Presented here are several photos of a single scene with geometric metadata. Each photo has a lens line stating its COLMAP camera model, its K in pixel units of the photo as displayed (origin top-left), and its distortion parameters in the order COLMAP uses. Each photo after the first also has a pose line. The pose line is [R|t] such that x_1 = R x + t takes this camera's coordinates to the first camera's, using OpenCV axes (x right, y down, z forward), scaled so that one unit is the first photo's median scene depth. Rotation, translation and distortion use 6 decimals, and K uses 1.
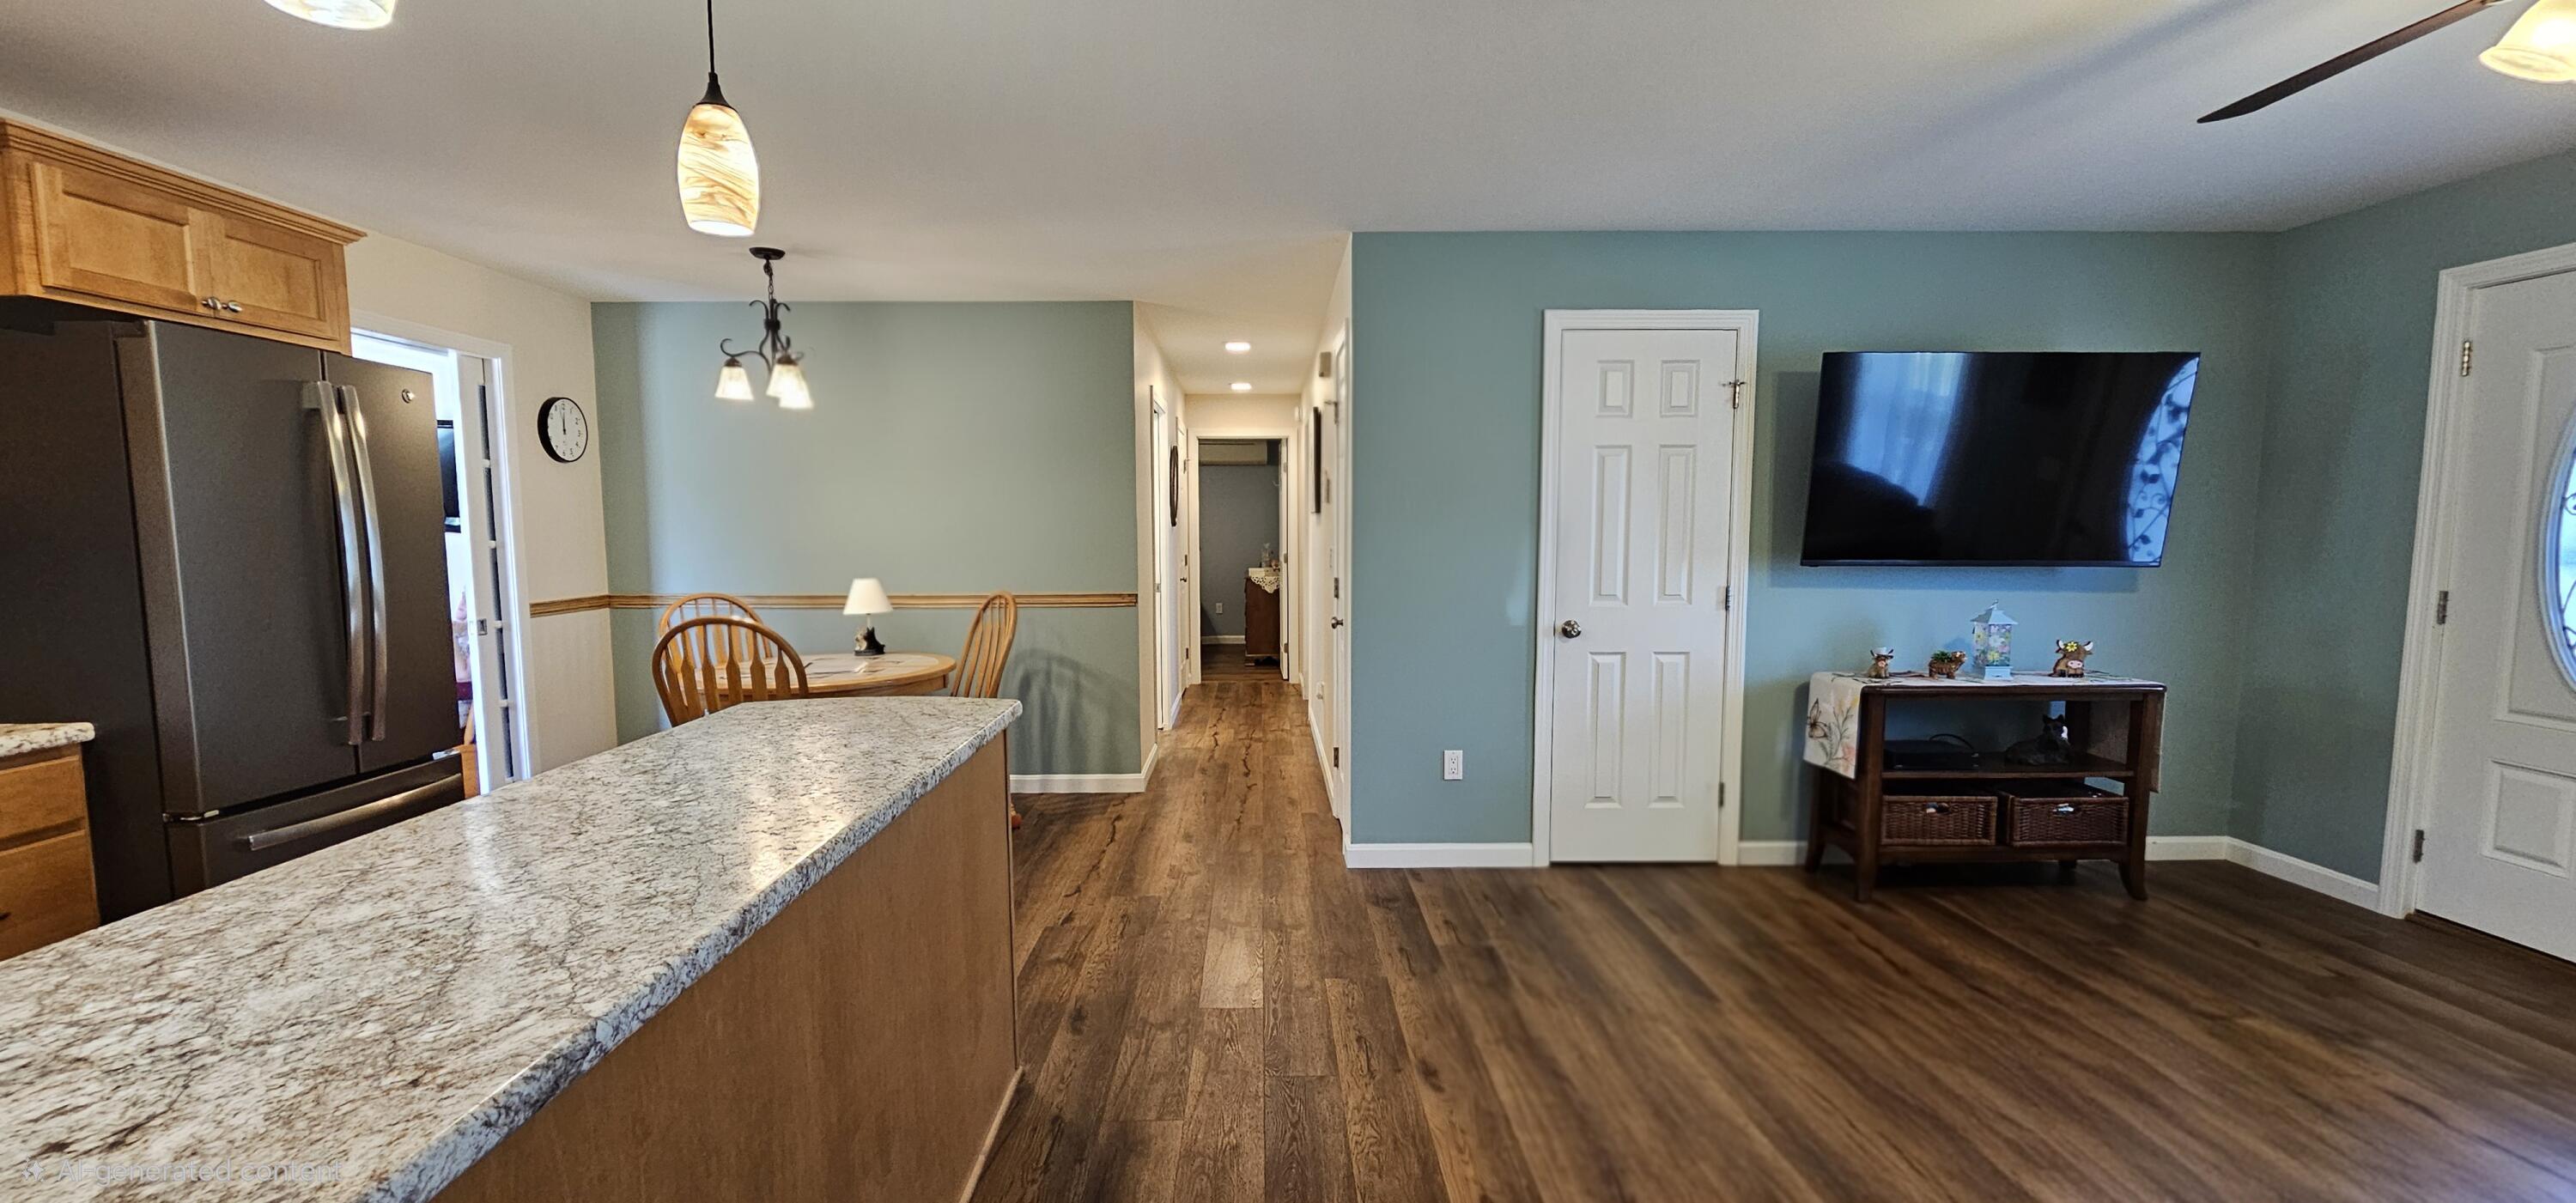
lens RADIAL K [[1065.4, 0, 1318.1], [0, 1065.4, 623.4], [0, 0, 1]] dist [-0.000031, 0.000372]
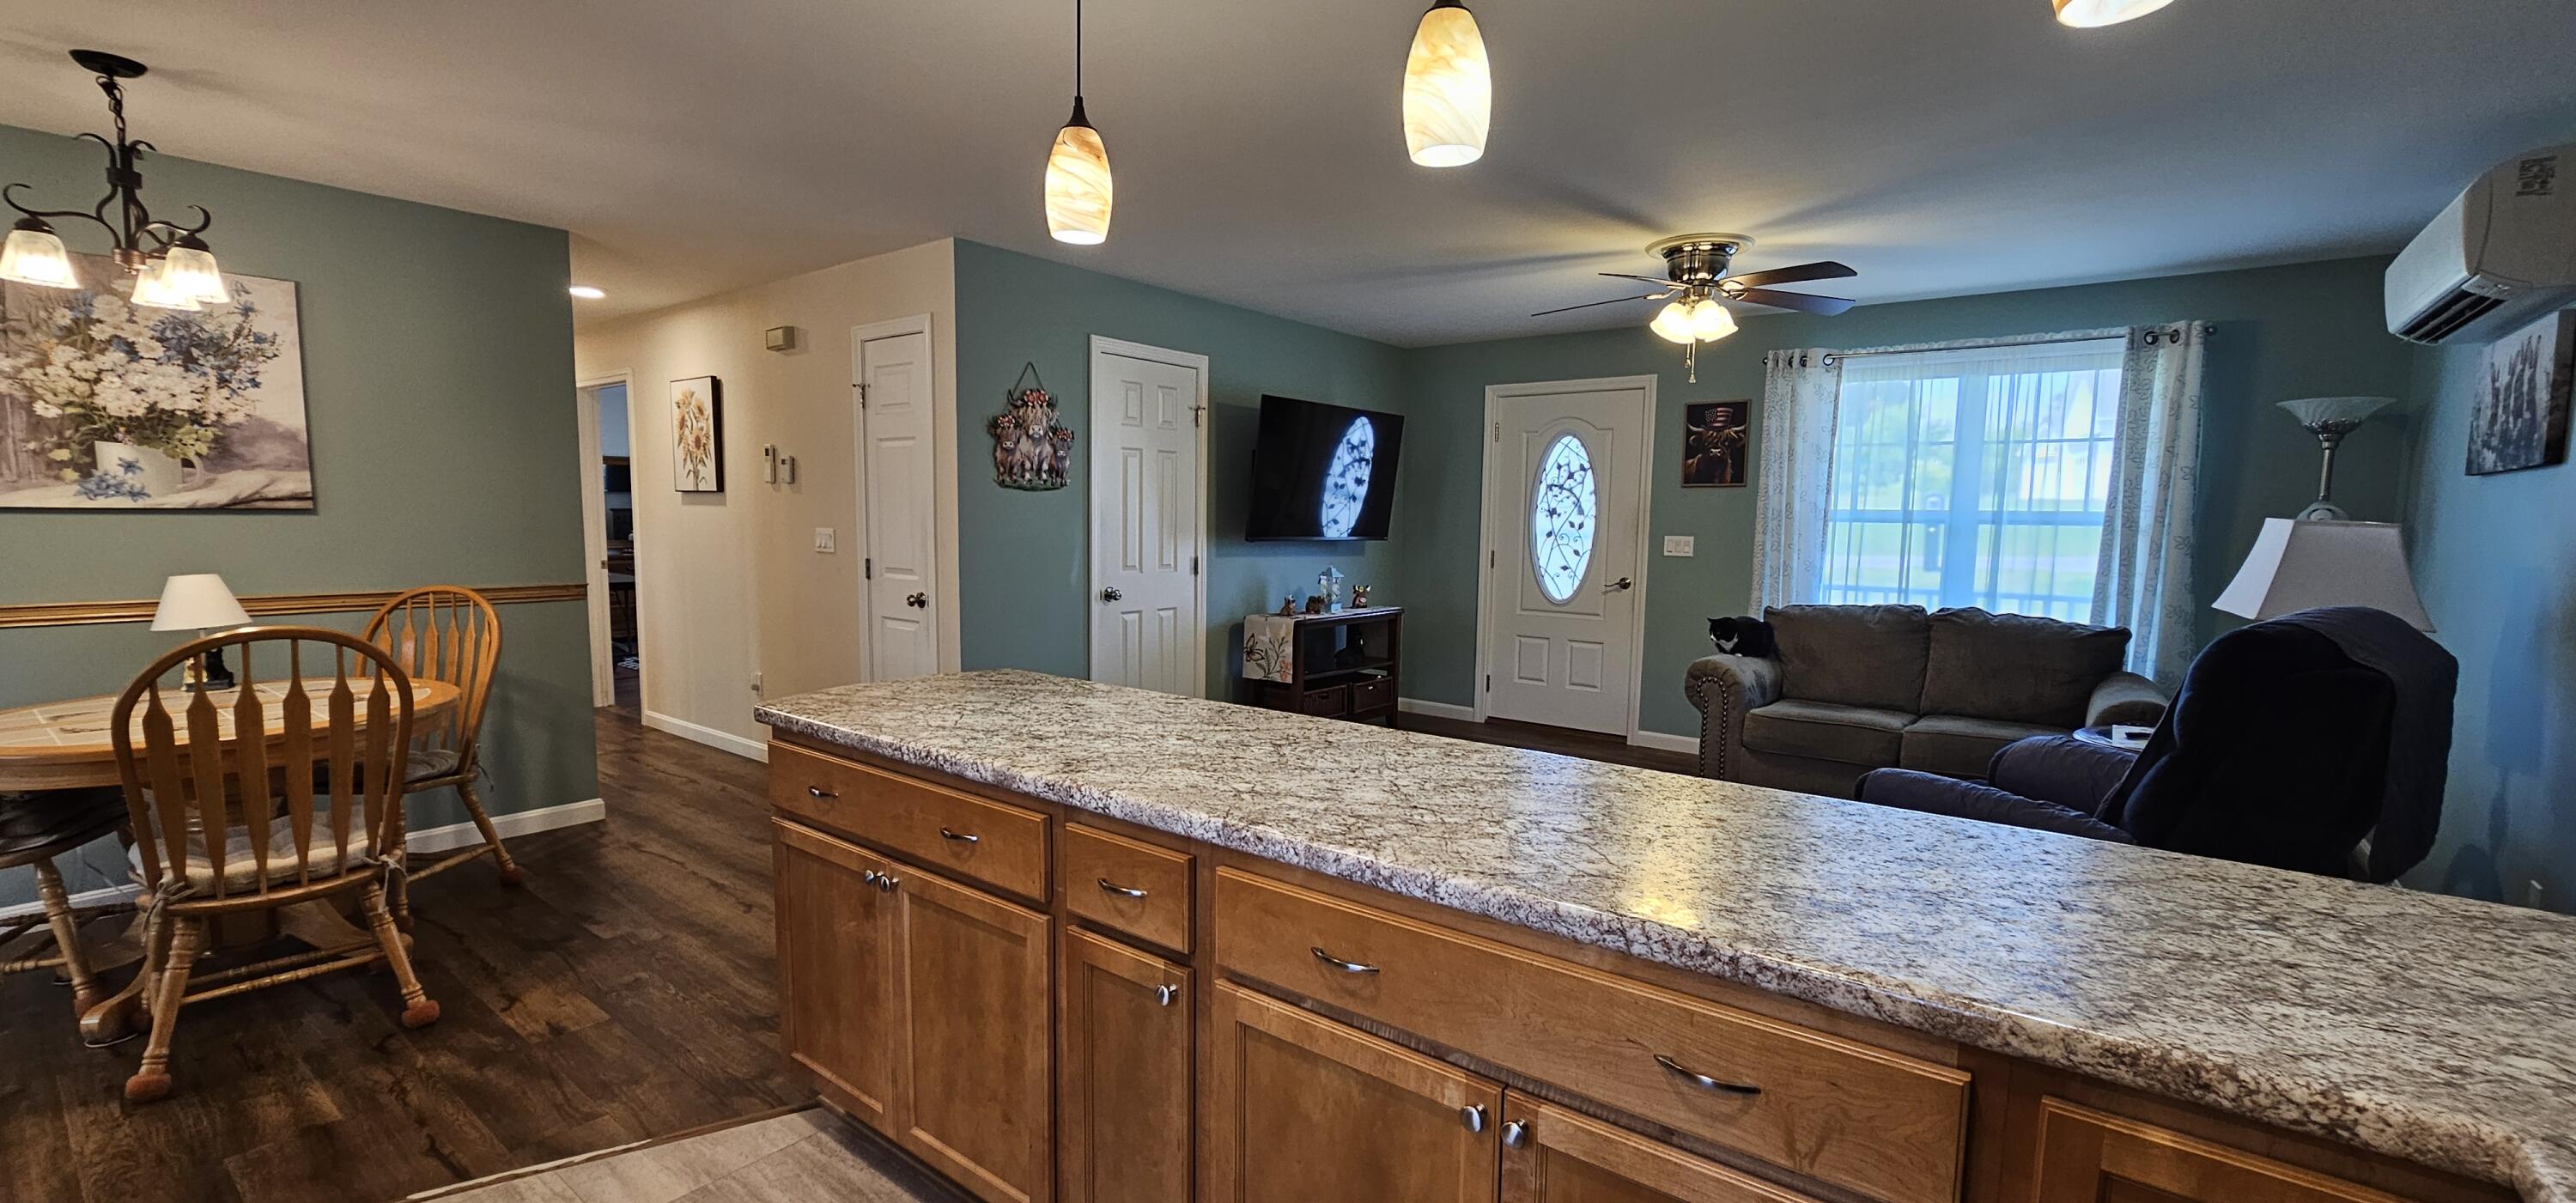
lens RADIAL K [[1065.4, 0, 1273.1], [0, 1065.4, 612.2], [0, 0, 1]] dist [-0.000031, 0.000372]
pose [[0.629213, -0.059588, 0.774945, -0.614867], [0.054624, 0.997982, 0.032387, -0.003619], [-0.775311, 0.021953, 0.631198, 0.069787]]
